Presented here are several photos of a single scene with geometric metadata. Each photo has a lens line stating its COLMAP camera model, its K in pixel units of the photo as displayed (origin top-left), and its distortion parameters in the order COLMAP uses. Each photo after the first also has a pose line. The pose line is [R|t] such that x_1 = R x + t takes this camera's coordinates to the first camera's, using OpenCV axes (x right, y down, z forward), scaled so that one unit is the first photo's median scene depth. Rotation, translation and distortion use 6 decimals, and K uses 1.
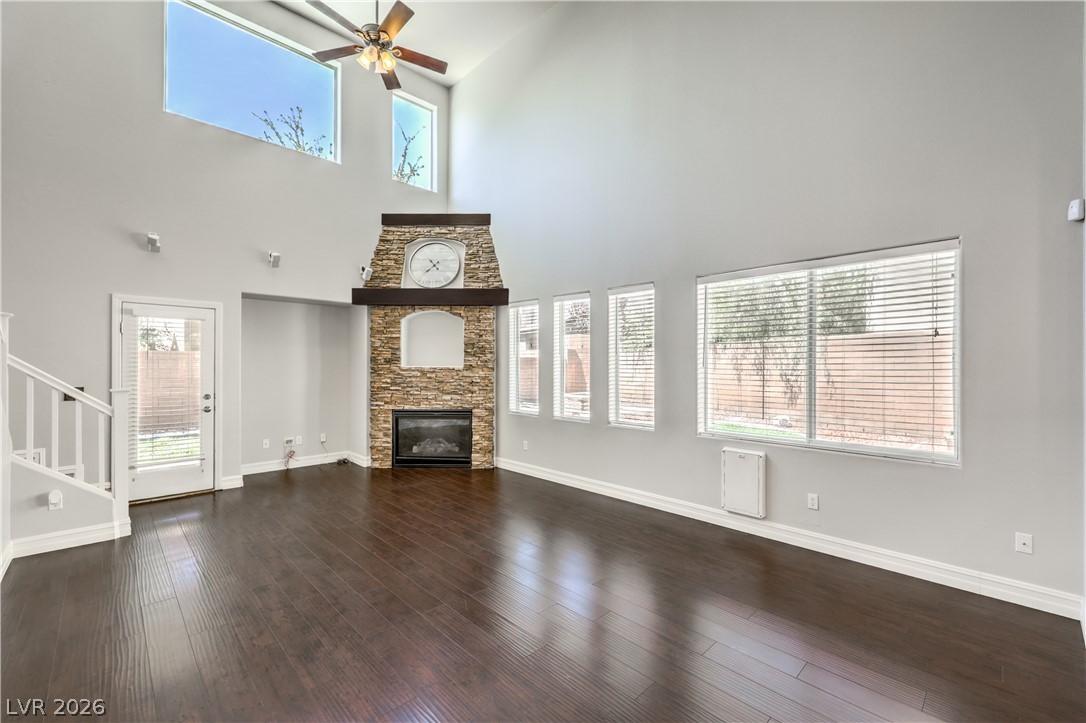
lens RADIAL K [[456.3, 0, 550.8], [0, 456.3, 366.0], [0, 0, 1]] dist [0.007304, 0.000325]
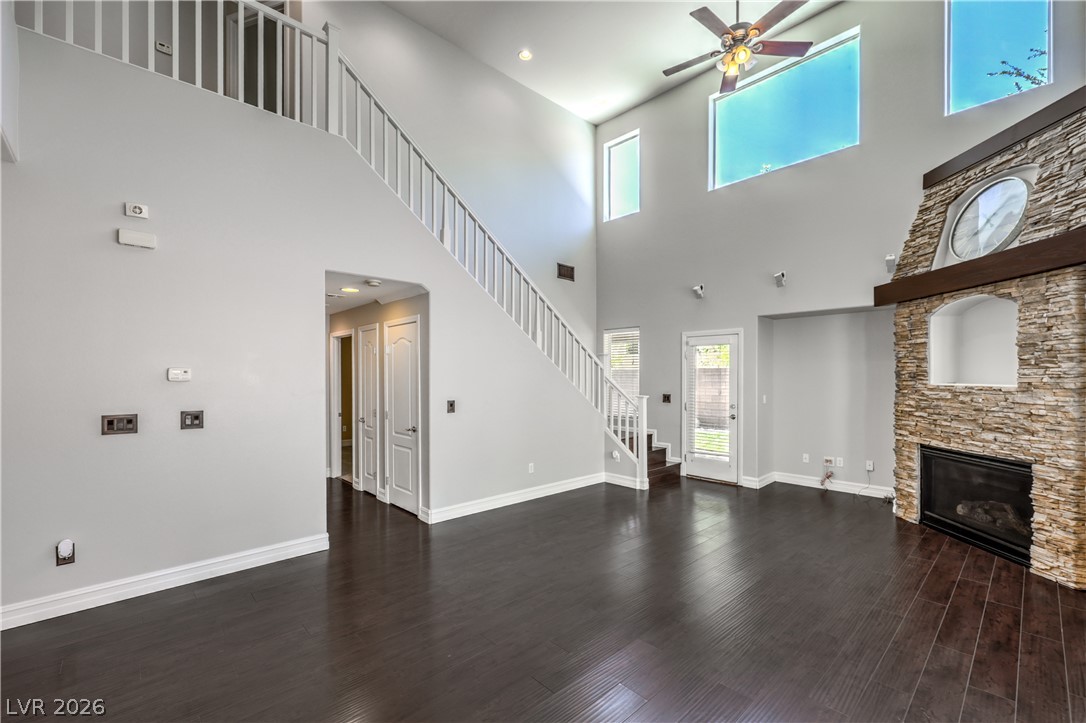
lens RADIAL K [[456.3, 0, 538.4], [0, 456.3, 376.4], [0, 0, 1]] dist [0.007304, 0.000325]
pose [[-0.026516, -0.002681, -0.999645, 0.395012], [-0.002406, 0.999994, -0.002618, -0.007423], [0.999645, 0.002335, -0.026523, 0.421291]]
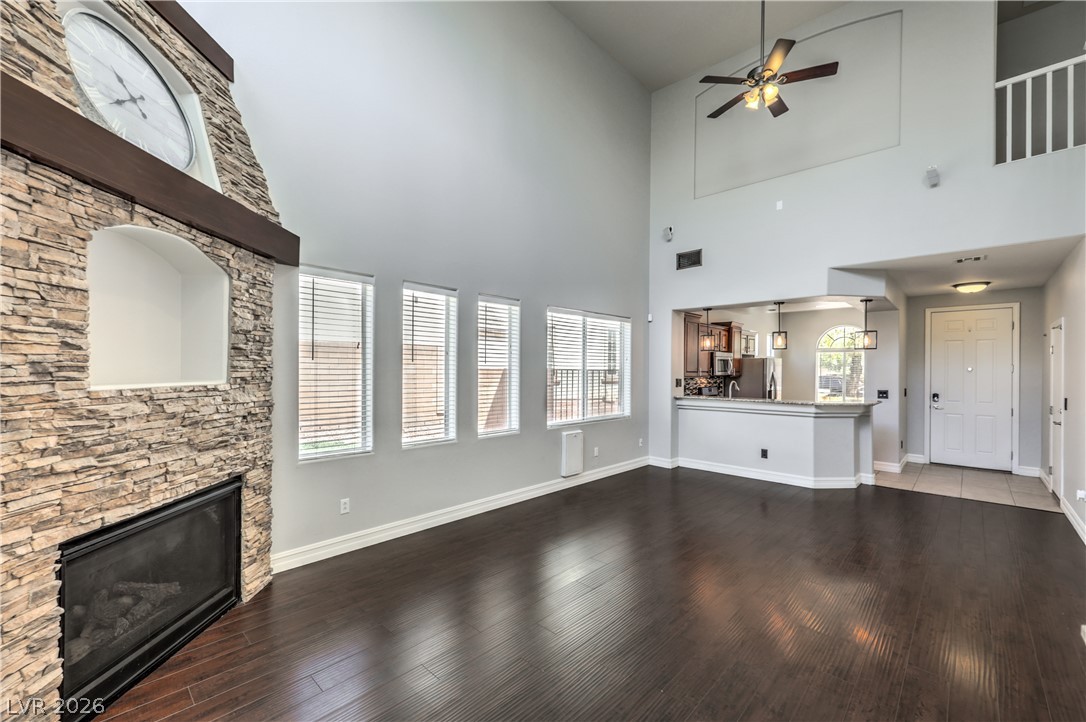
lens RADIAL K [[456.3, 0, 544.4], [0, 456.3, 368.9], [0, 0, 1]] dist [0.007304, 0.000325]
pose [[-0.049663, -0.004871, 0.998754, -0.647963], [-0.006076, 0.999971, 0.004575, -0.015124], [-0.998748, -0.005841, -0.049691, 0.719600]]
